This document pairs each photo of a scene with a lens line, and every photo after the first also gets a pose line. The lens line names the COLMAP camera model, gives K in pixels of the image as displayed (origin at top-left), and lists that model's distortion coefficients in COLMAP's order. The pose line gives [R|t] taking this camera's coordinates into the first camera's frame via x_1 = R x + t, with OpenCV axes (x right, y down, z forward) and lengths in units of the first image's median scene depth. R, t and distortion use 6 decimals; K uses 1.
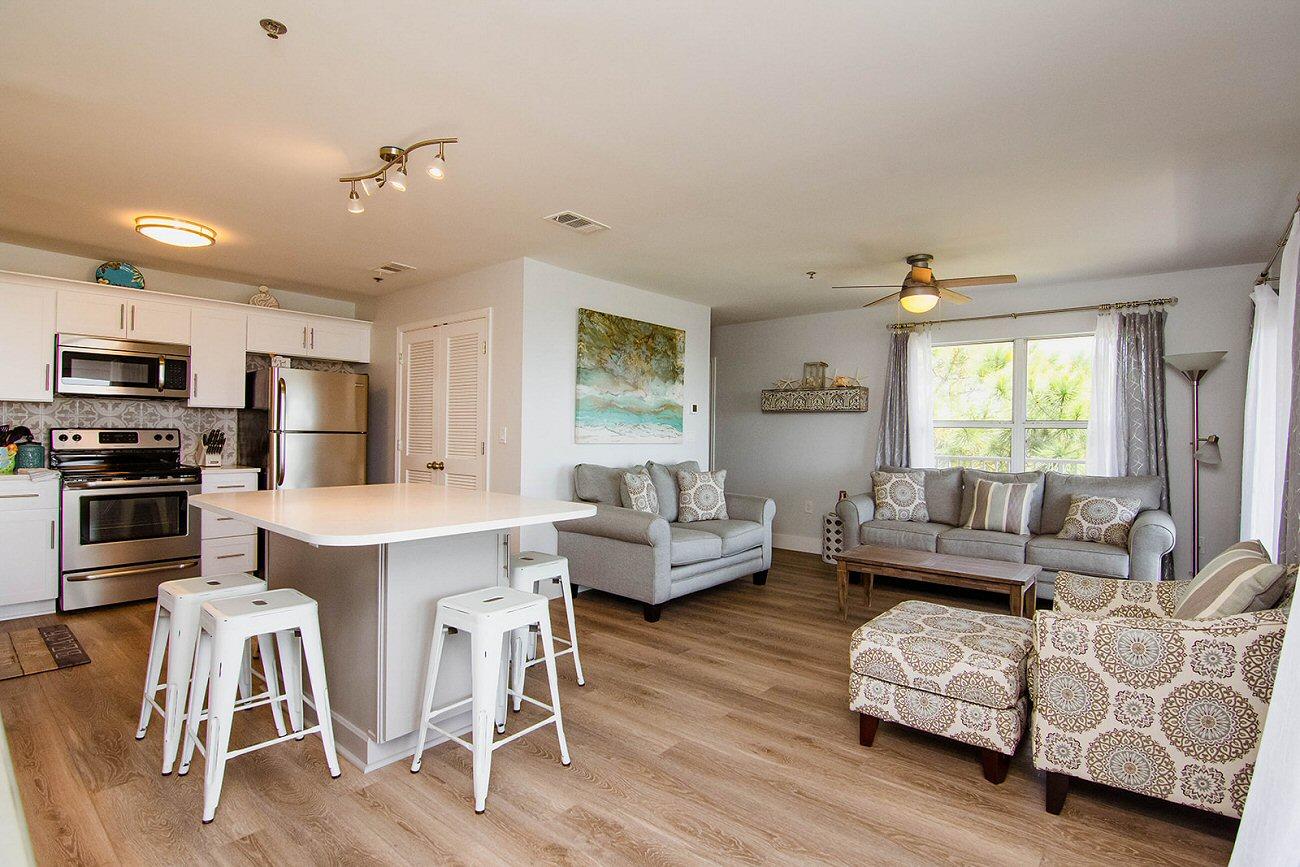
lens RADIAL K [[627.7, 0, 655.6], [0, 627.7, 431.7], [0, 0, 1]] dist [-0.007629, -0.010034]
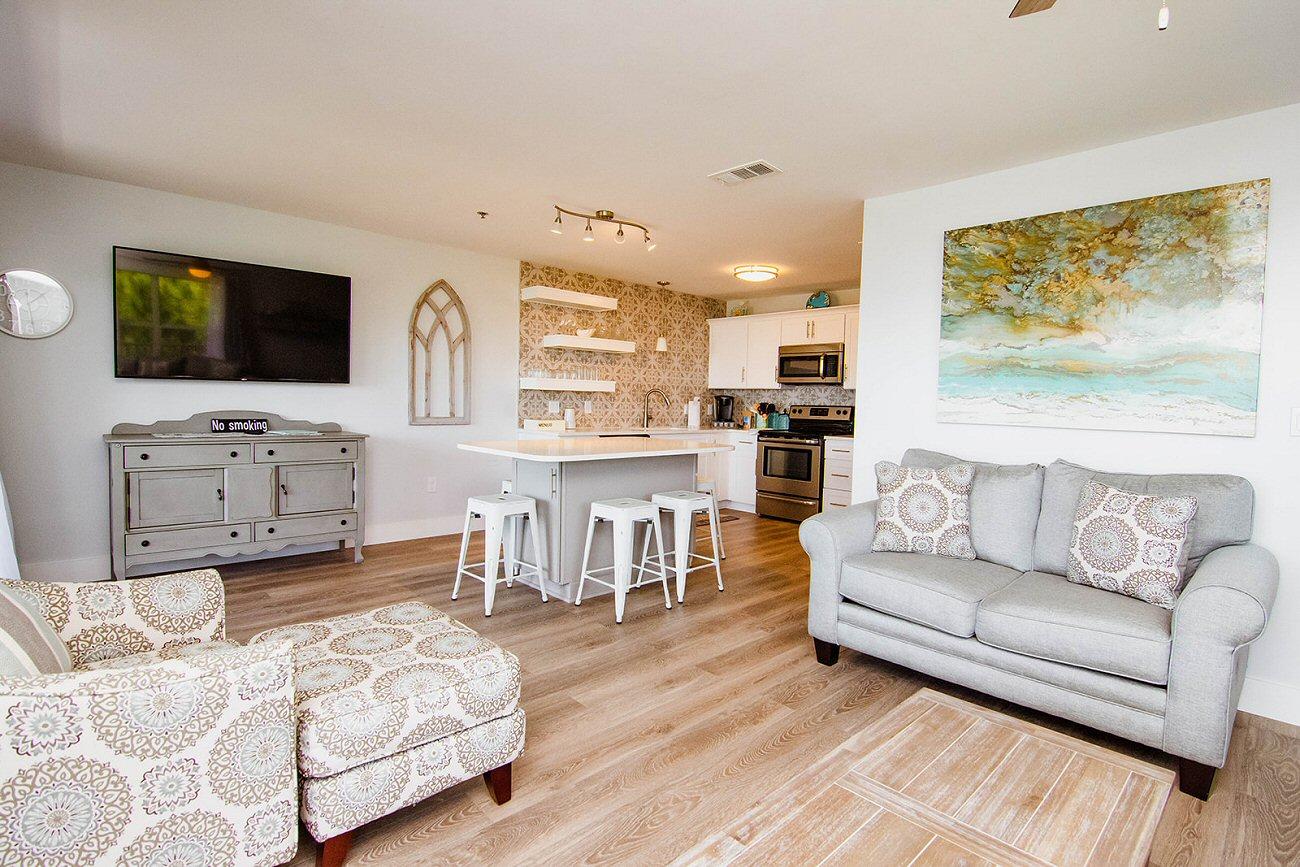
lens RADIAL K [[627.7, 0, 655.6], [0, 627.7, 431.7], [0, 0, 1]] dist [-0.007629, -0.010034]
pose [[-0.112846, 0.032950, -0.993066, 0.625289], [-0.025714, 0.999018, 0.036069, 0.012297], [0.993280, 0.029606, -0.111888, 0.754156]]
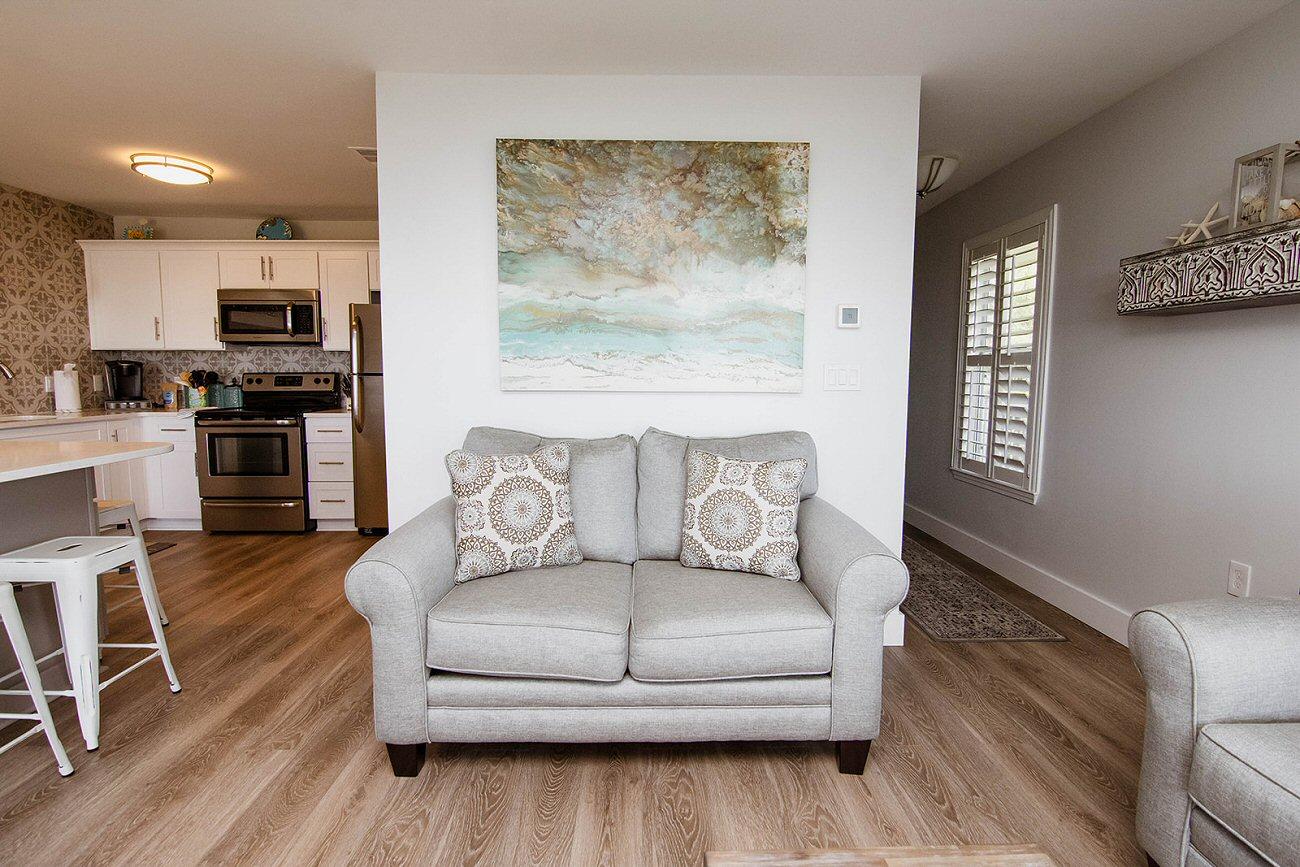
lens RADIAL K [[627.7, 0, 655.6], [0, 627.7, 431.7], [0, 0, 1]] dist [-0.007629, -0.010034]
pose [[0.658221, 0.059119, -0.750500, 0.388155], [0.004650, 0.996574, 0.082581, 0.010126], [0.752811, -0.057846, 0.655690, 0.729076]]
